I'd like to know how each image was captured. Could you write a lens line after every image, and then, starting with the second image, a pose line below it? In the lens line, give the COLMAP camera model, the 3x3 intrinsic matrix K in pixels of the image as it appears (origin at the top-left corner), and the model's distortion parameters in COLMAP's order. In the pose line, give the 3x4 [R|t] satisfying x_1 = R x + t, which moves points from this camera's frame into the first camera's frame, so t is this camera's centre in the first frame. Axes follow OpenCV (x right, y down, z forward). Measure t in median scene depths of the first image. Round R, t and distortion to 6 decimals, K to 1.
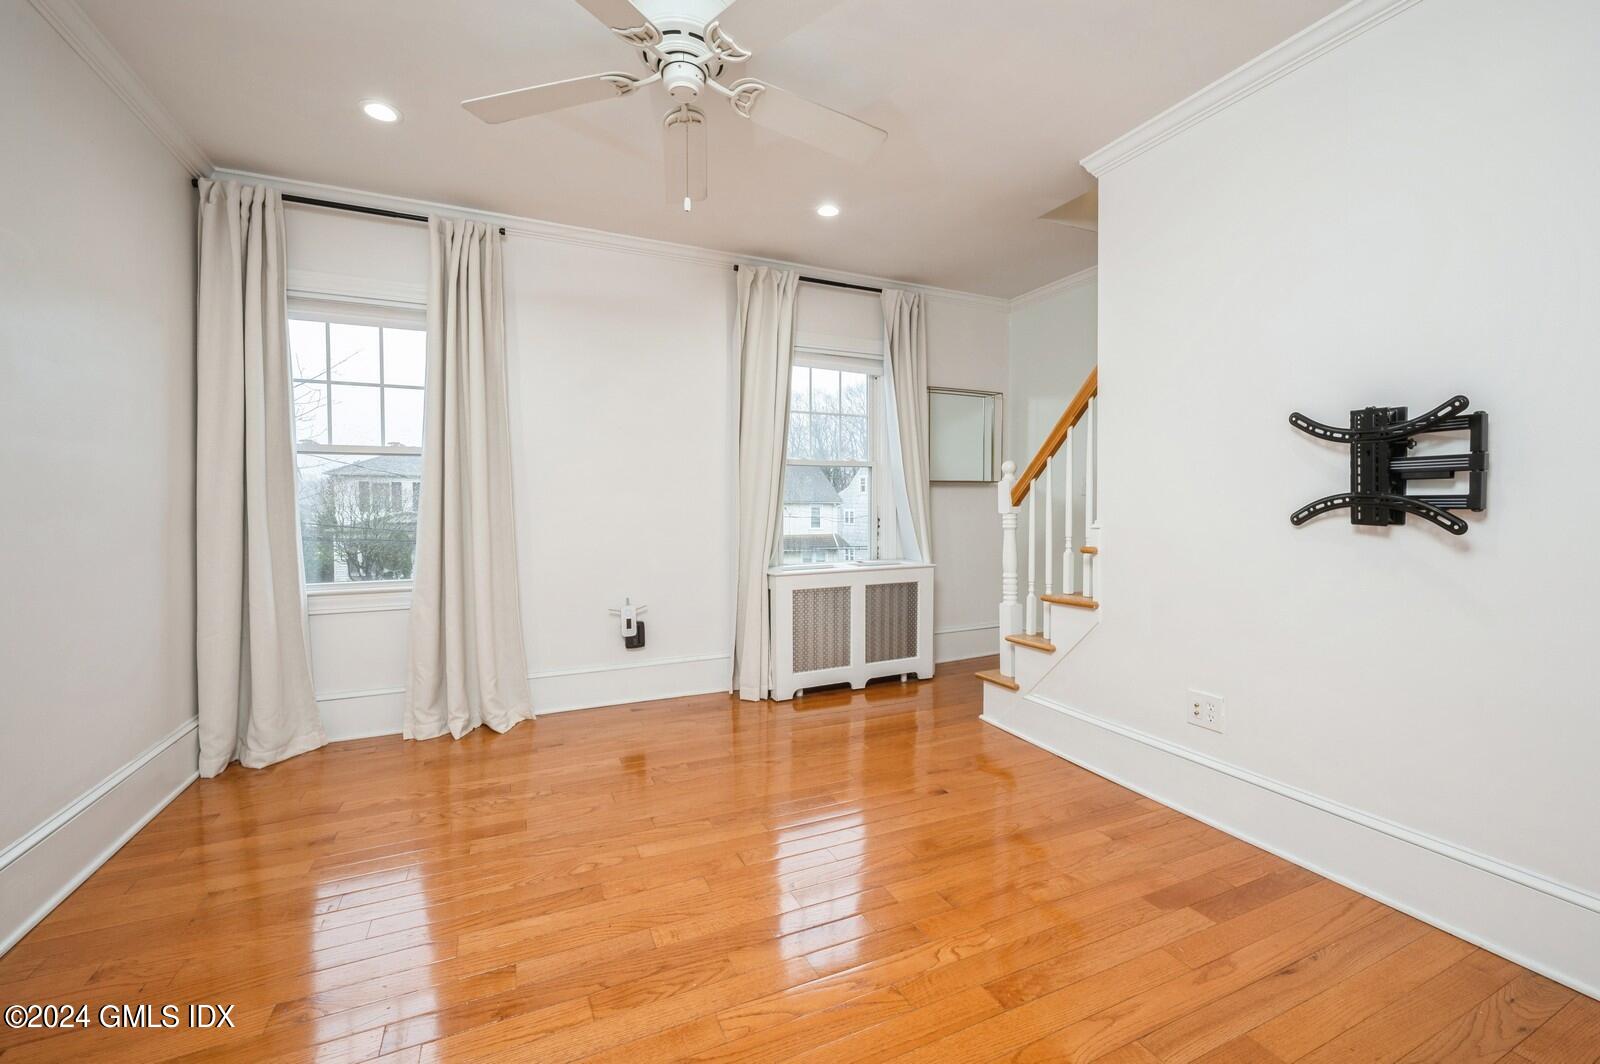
lens RADIAL K [[648.2, 0, 802.3], [0, 648.2, 501.8], [0, 0, 1]] dist [-0.002551, 0.000392]
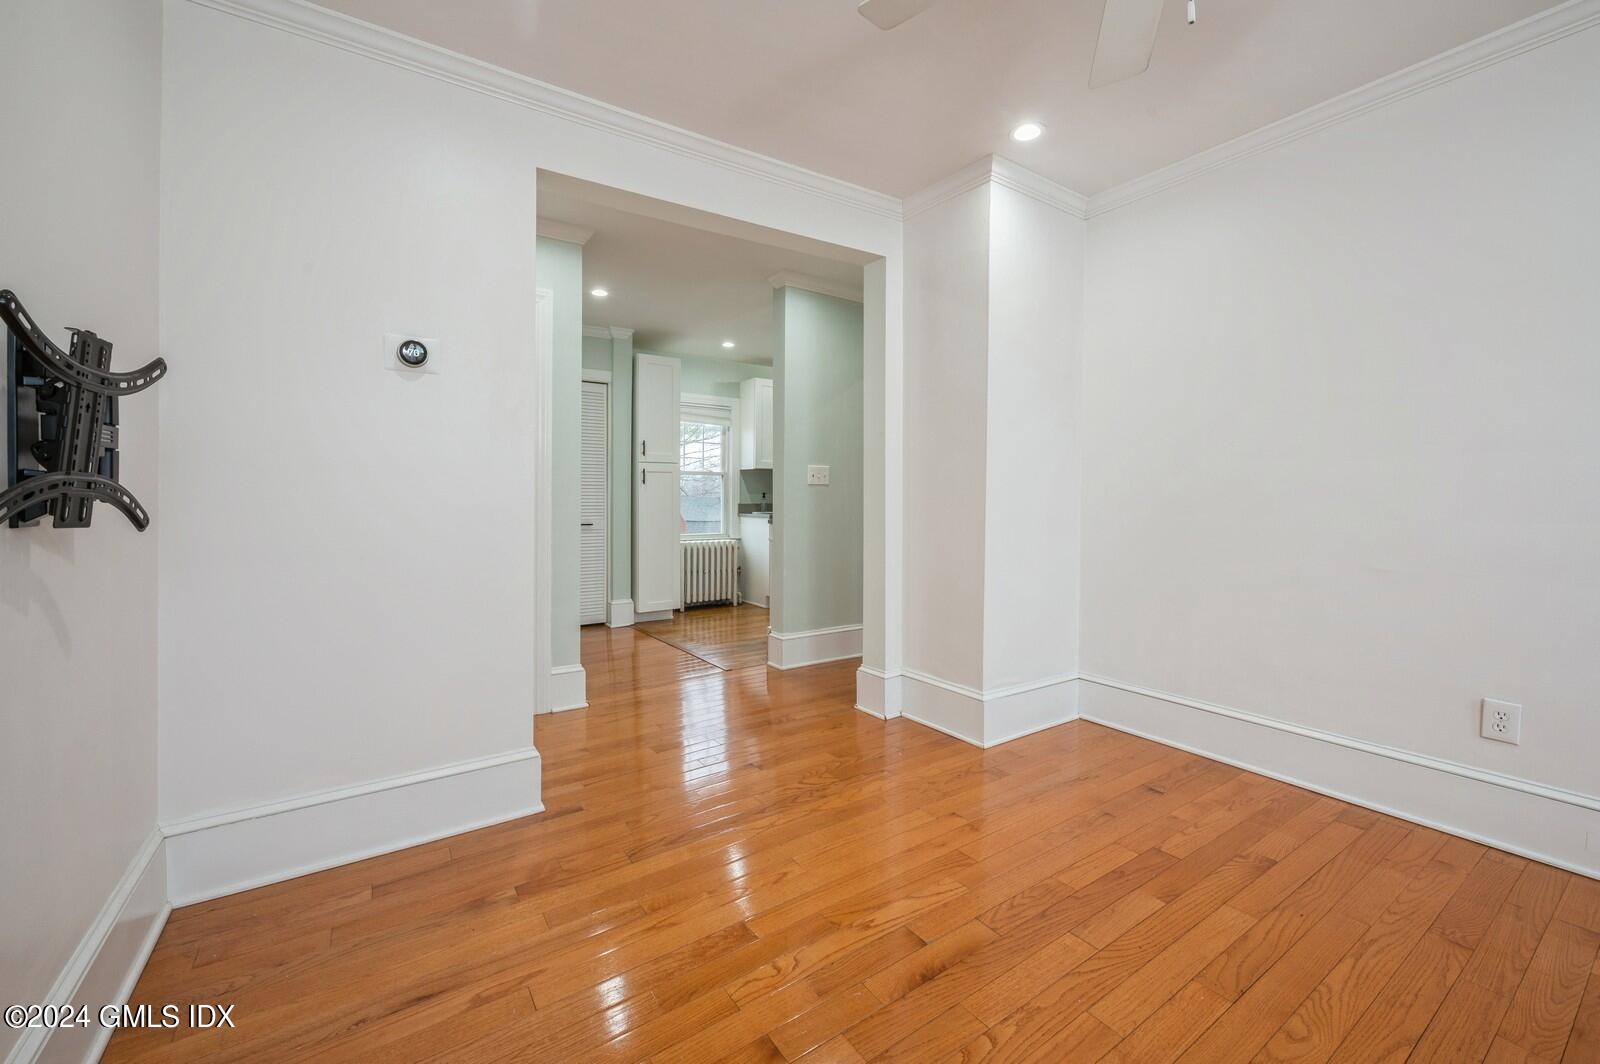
lens RADIAL K [[648.2, 0, 802.3], [0, 648.2, 501.8], [0, 0, 1]] dist [-0.002551, 0.000392]
pose [[-0.987480, -0.002847, -0.157718, 0.174286], [-0.003858, 0.999974, 0.006109, 0.005017], [0.157696, 0.006641, -0.987465, 0.964229]]
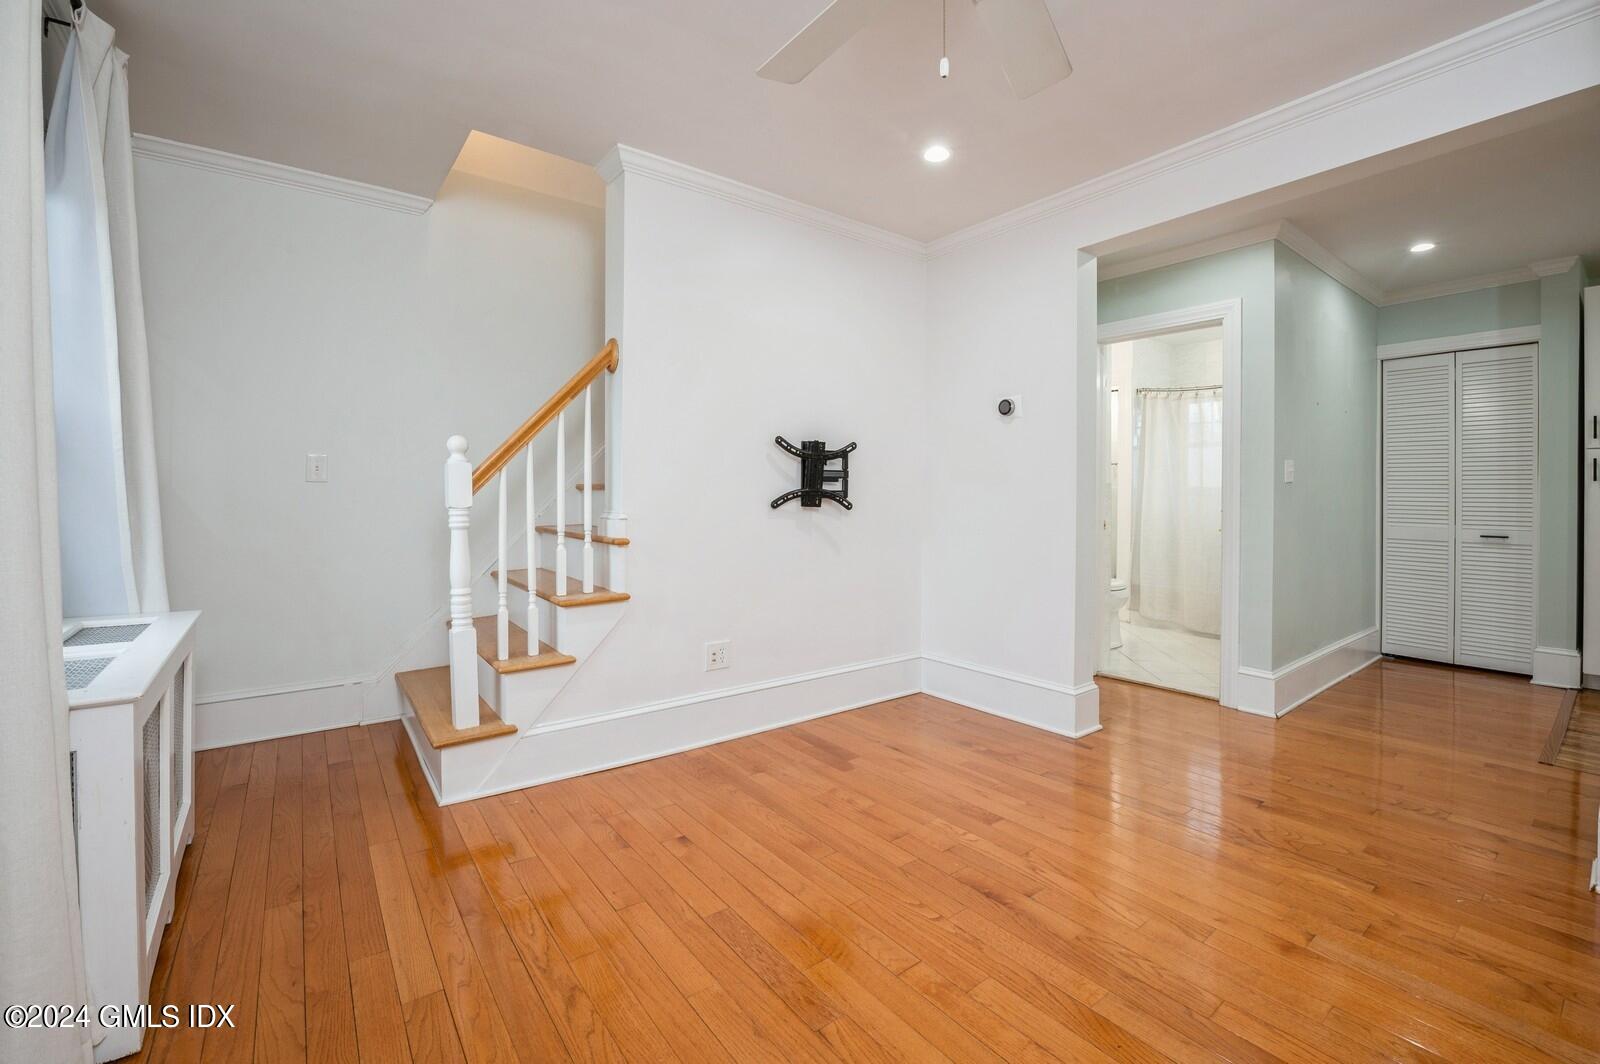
lens RADIAL K [[674.8, 0, 807.4], [0, 674.8, 488.3], [0, 0, 1]] dist [-0.012591, -0.000059]
pose [[-0.214031, 0.006861, 0.976803, -0.522604], [-0.005514, 0.999951, -0.008232, 0.000482], [-0.976811, -0.007148, -0.213983, 0.805284]]
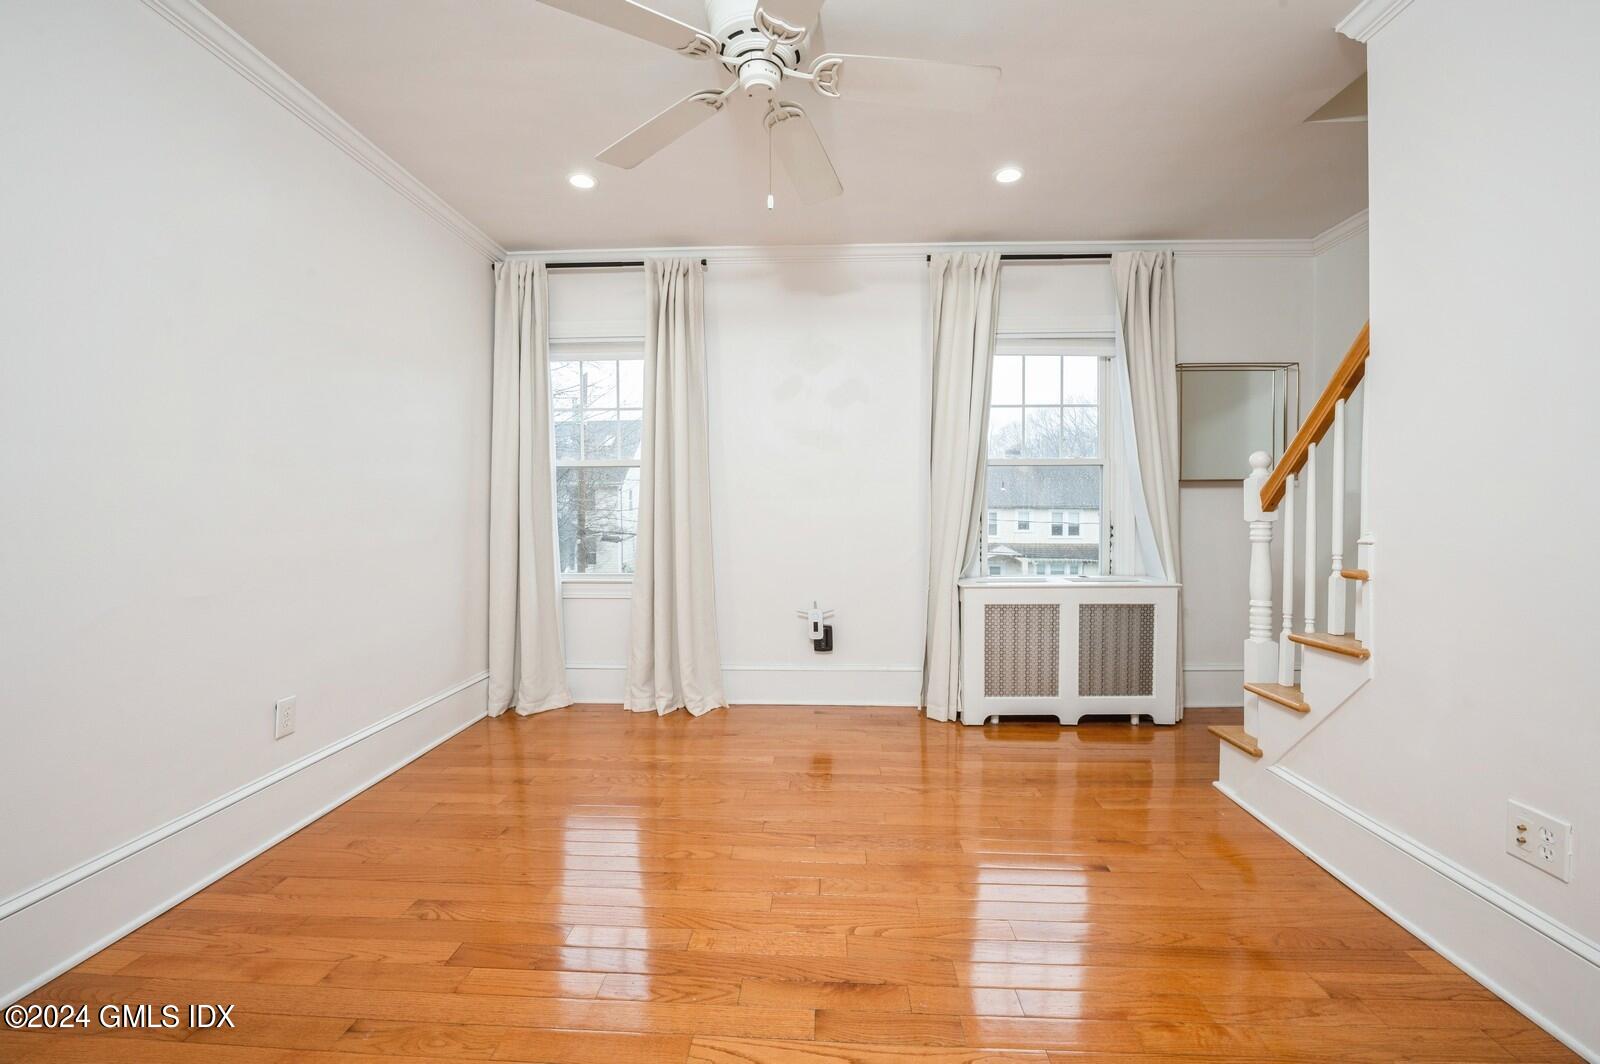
lens RADIAL K [[648.4, 0, 805.2], [0, 648.4, 505.9], [0, 0, 1]] dist [-0.015346, 0.000516]
pose [[0.890179, -0.001970, -0.455606, 0.196512], [0.001243, 0.999997, -0.001896, 0.000904], [0.455608, 0.001121, 0.890180, 0.097011]]
